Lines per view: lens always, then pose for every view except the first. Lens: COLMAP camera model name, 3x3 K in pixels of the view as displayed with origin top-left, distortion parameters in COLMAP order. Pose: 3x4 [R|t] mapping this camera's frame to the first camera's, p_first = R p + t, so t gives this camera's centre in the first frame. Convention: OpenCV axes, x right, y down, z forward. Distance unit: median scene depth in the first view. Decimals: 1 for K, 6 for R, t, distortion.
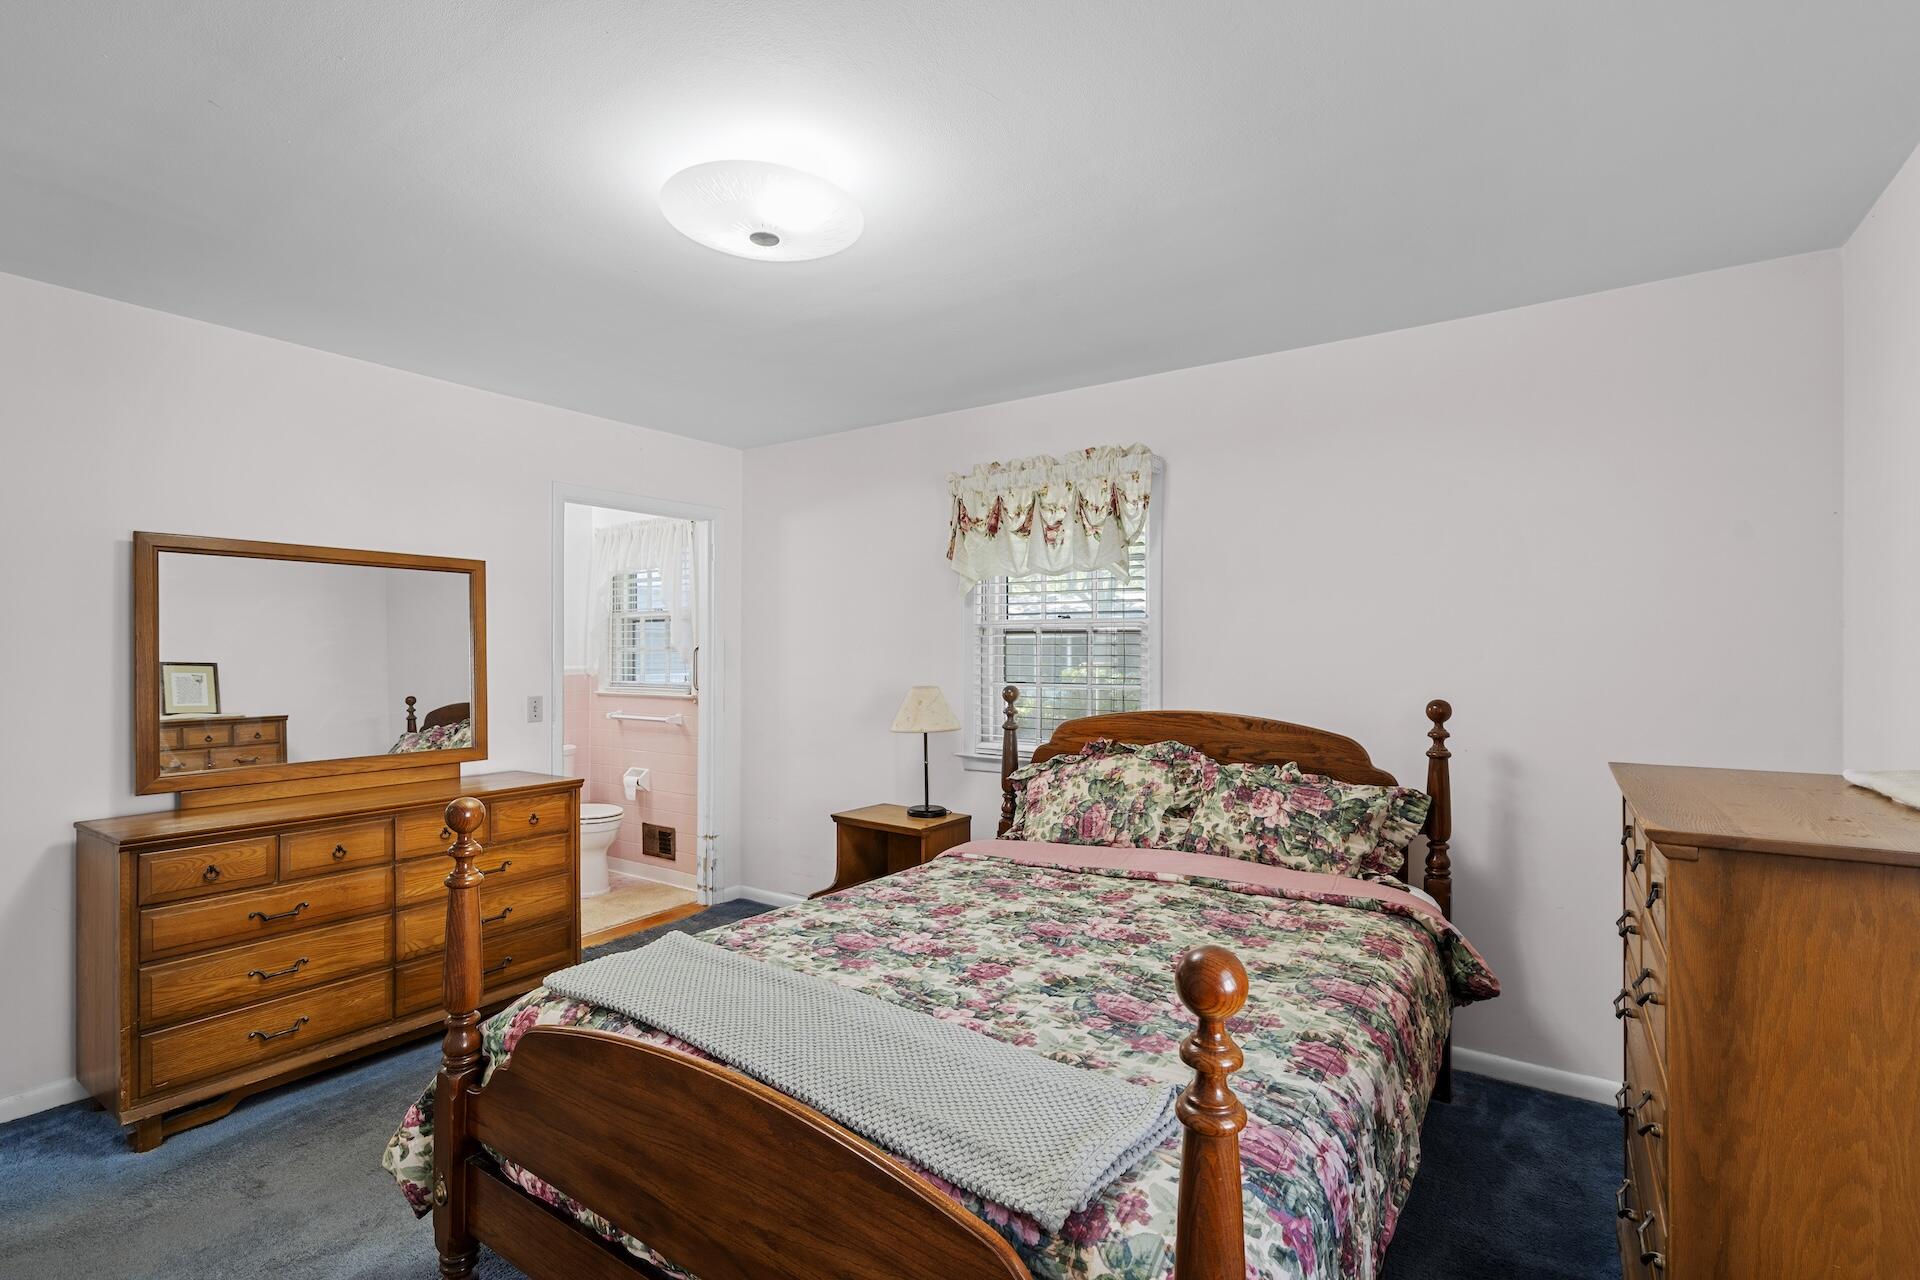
lens RADIAL K [[890.4, 0, 960.0], [0, 890.4, 640.0], [0, 0, 1]] dist [-0.000368, -0.000291]
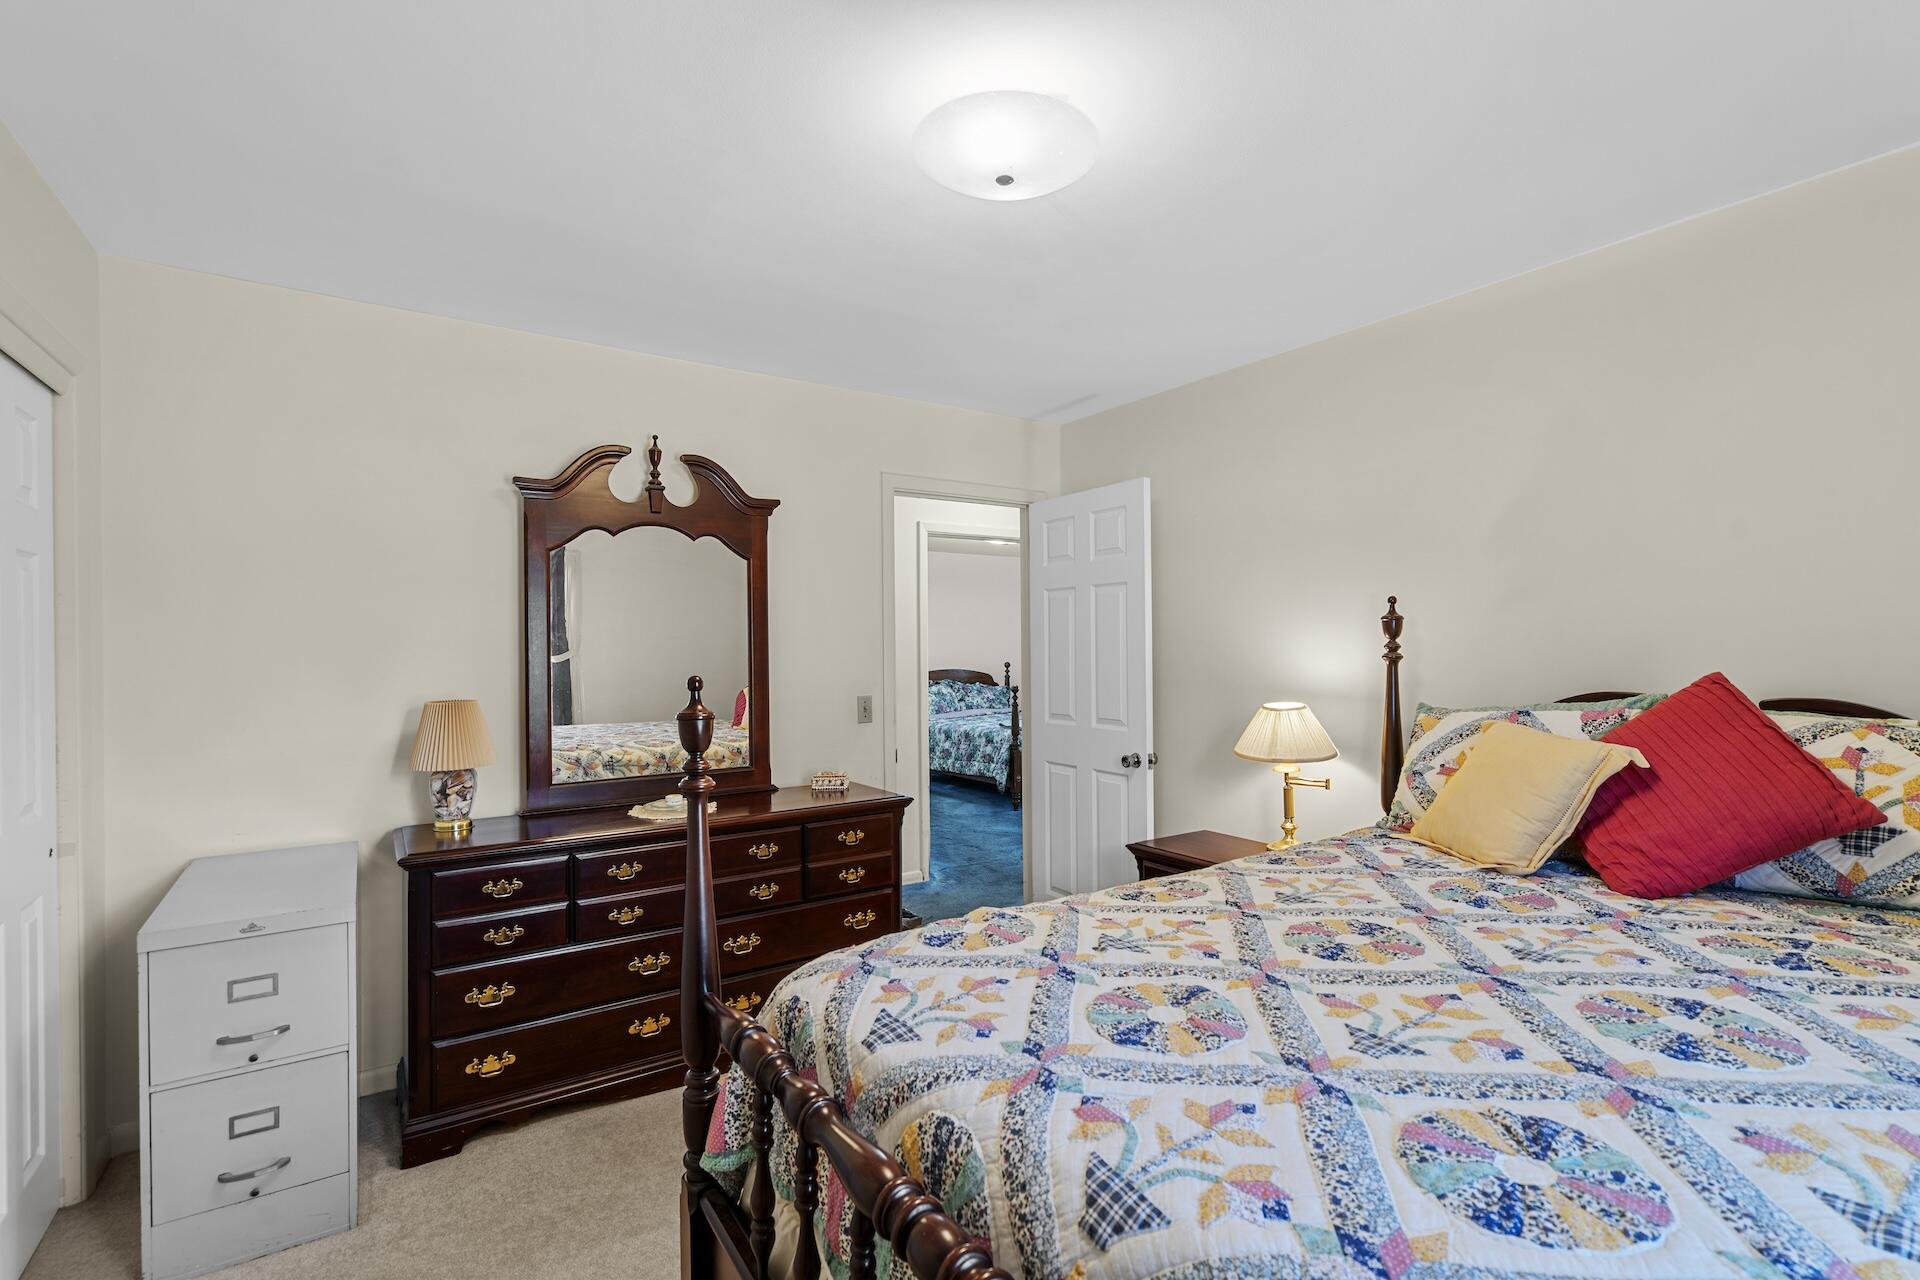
lens RADIAL K [[890.4, 0, 960.0], [0, 890.4, 640.0], [0, 0, 1]] dist [-0.000368, -0.000291]
pose [[0.354874, 0.004186, 0.934905, -2.898703], [-0.002016, 0.999991, -0.003712, -0.009694], [-0.934912, -0.000567, 0.354880, -0.132910]]
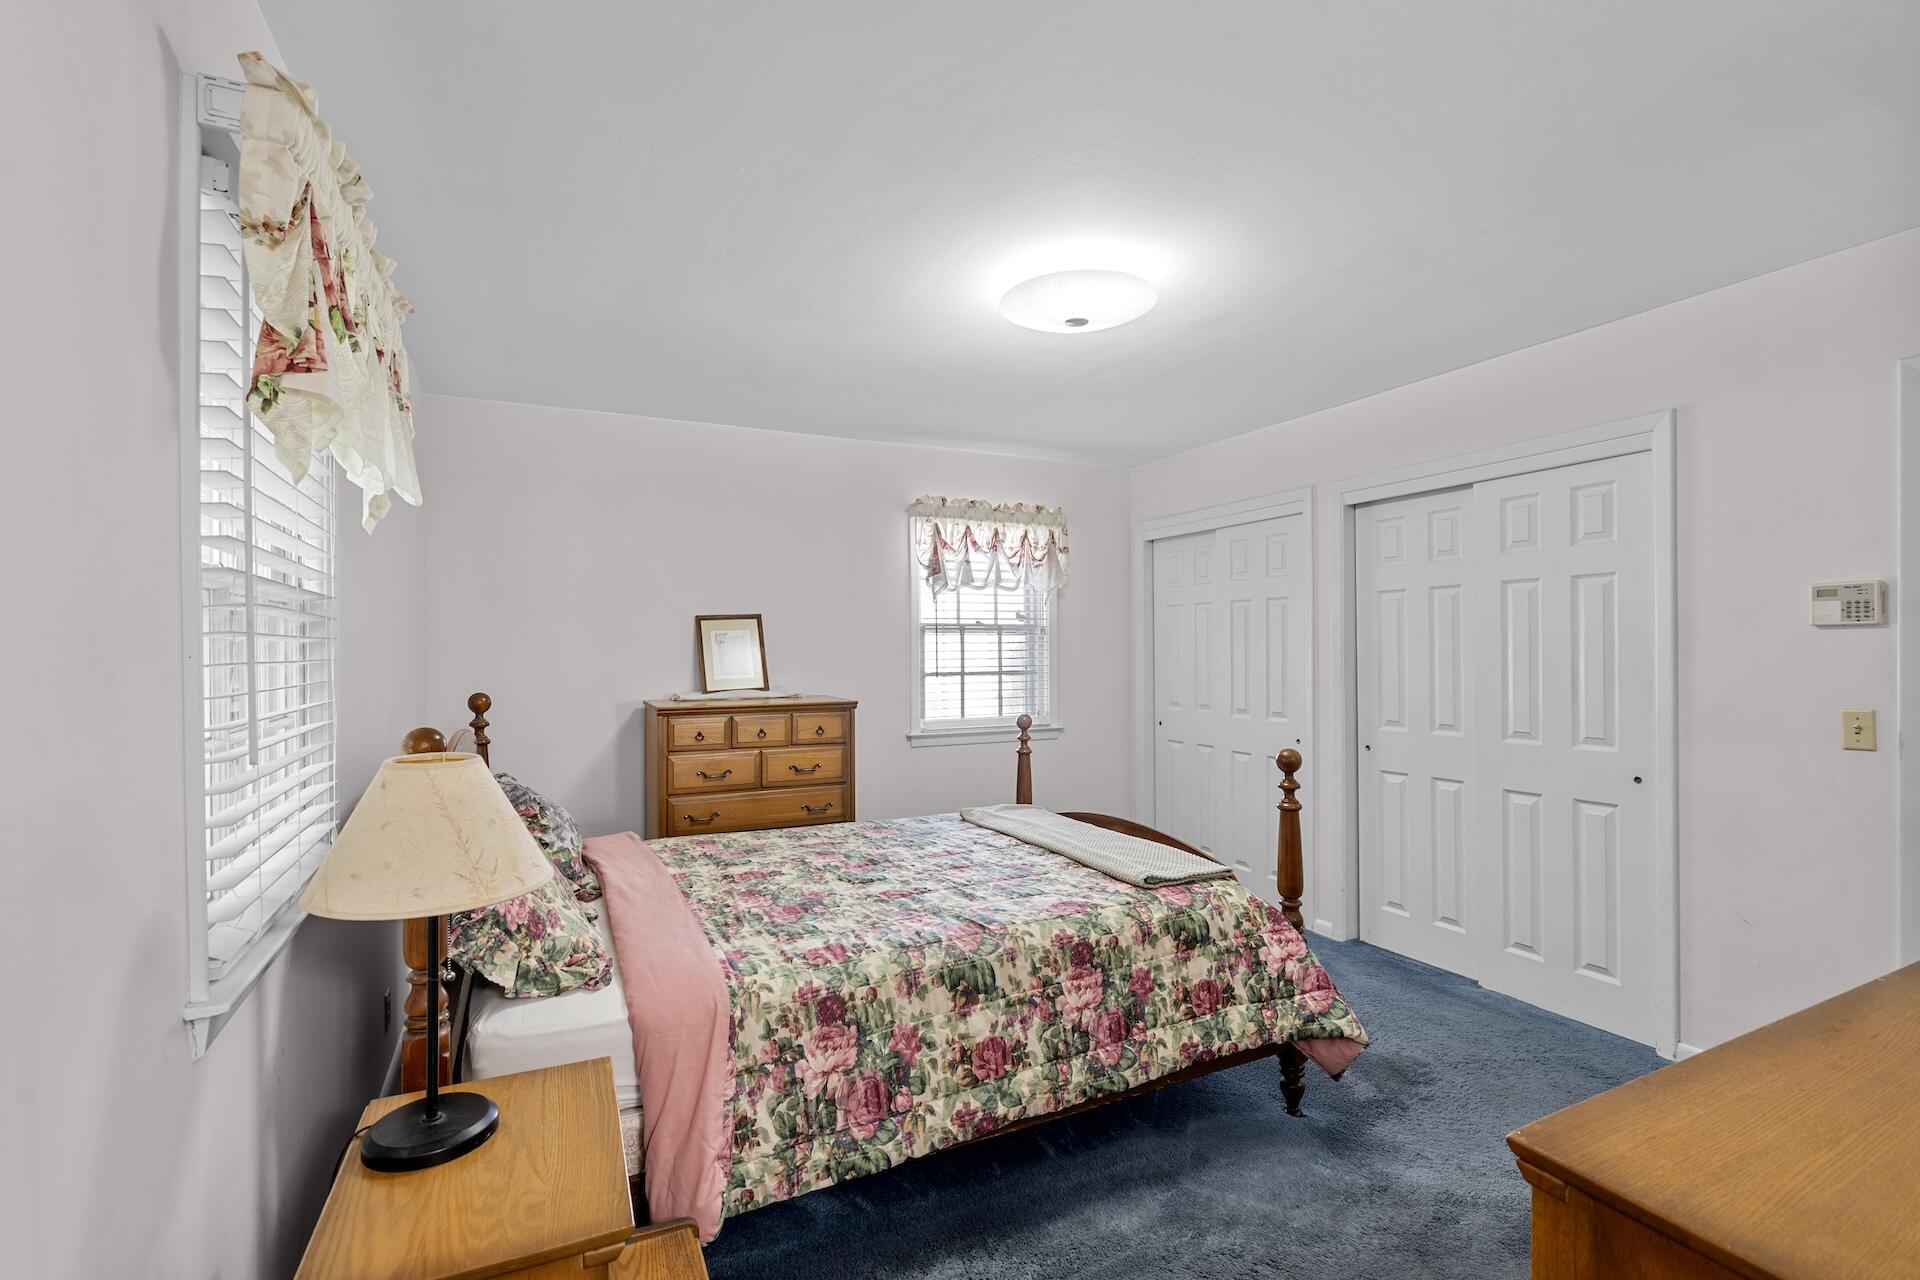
lens RADIAL K [[890.4, 0, 960.0], [0, 890.4, 640.0], [0, 0, 1]] dist [-0.000368, -0.000291]
pose [[-0.888683, 0.005329, 0.458492, -0.494262], [-0.001190, 0.999902, -0.013927, 0.016623], [-0.458521, -0.012923, -0.888589, 1.617133]]
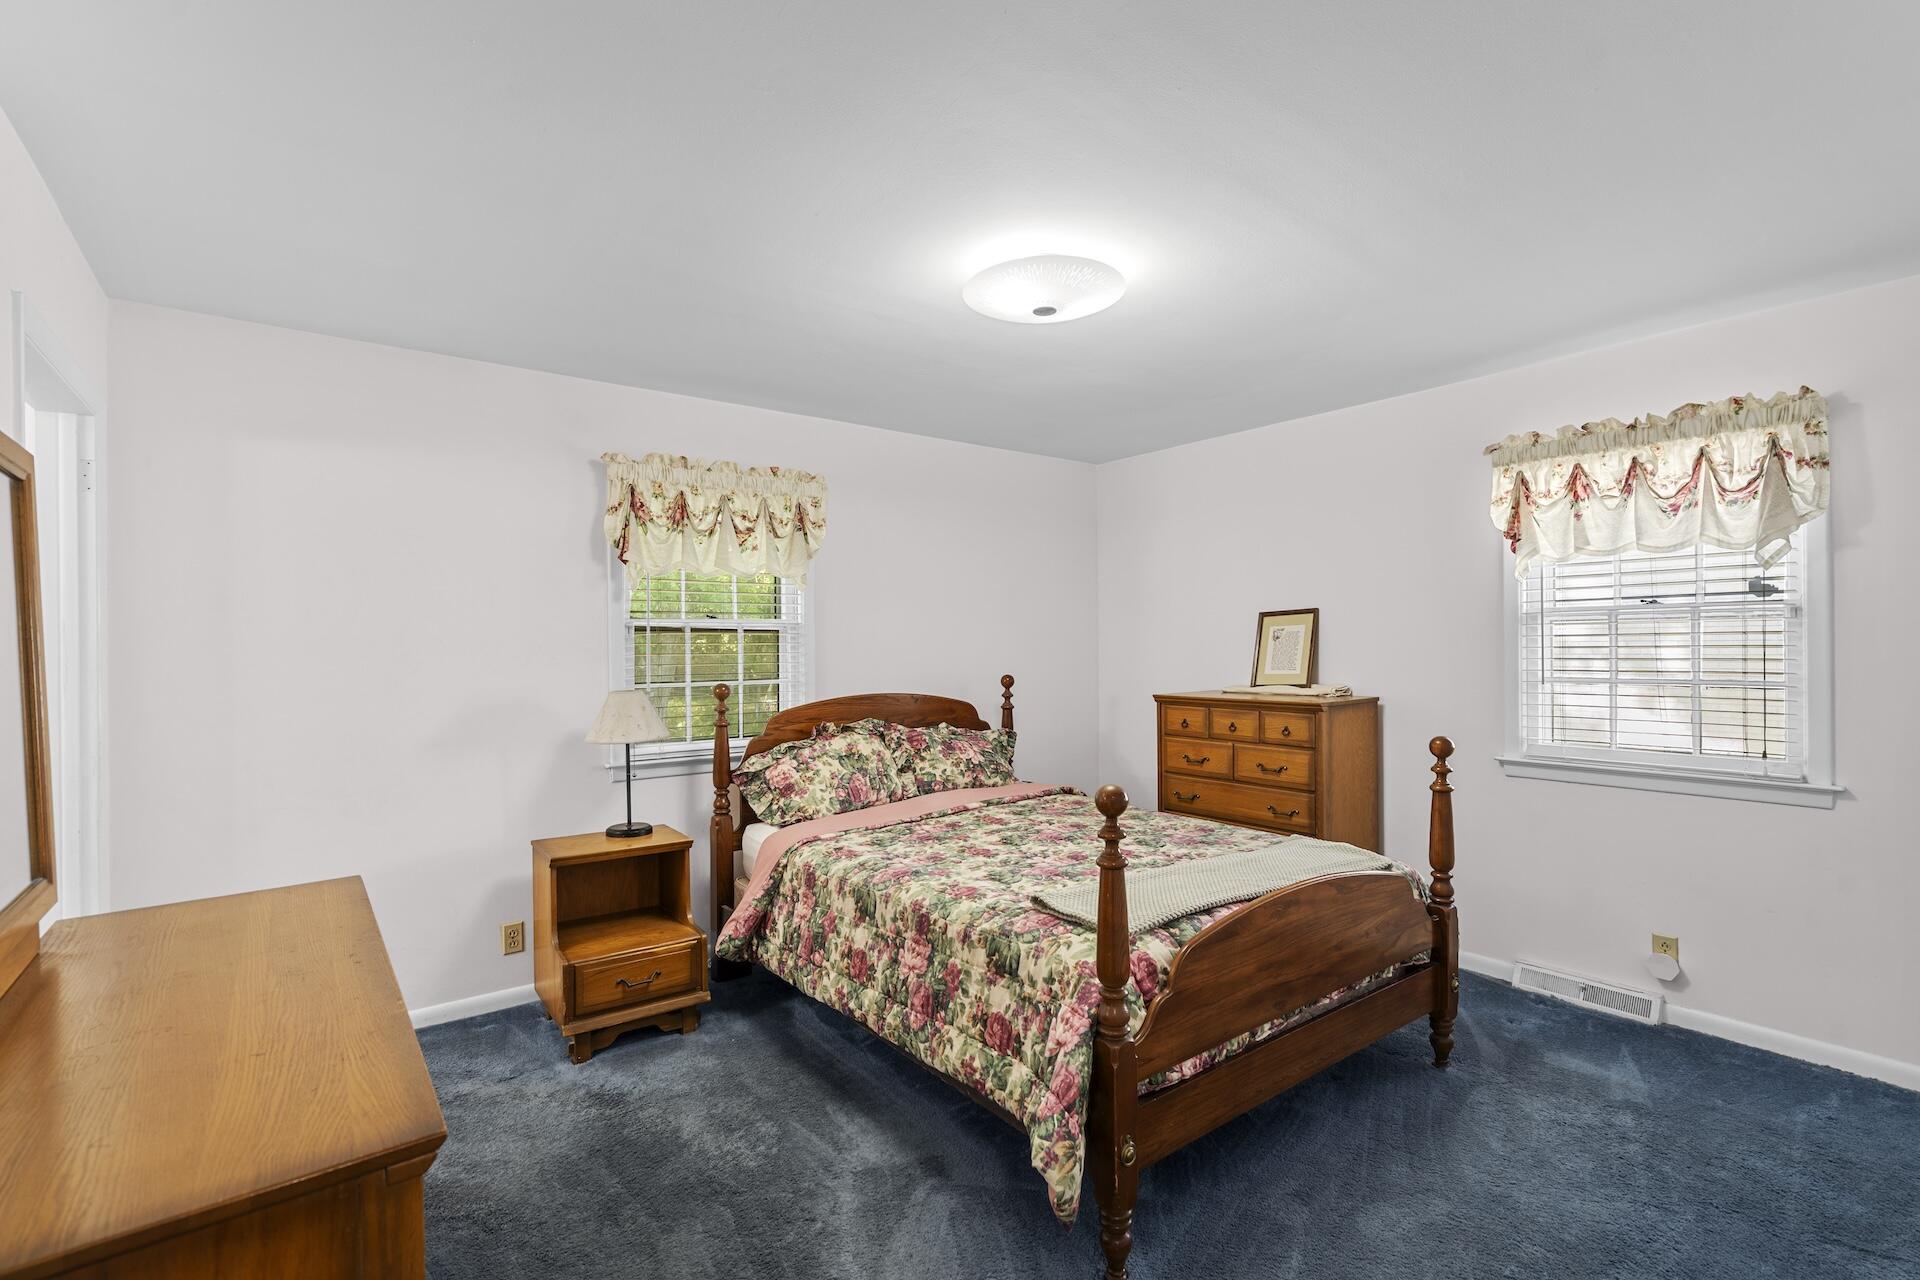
lens RADIAL K [[890.4, 0, 960.0], [0, 890.4, 640.0], [0, 0, 1]] dist [-0.000368, -0.000291]
pose [[0.298205, 0.002572, 0.954498, -1.057064], [0.002212, 0.999992, -0.003385, 0.006846], [-0.954499, 0.003121, 0.298197, 0.558176]]
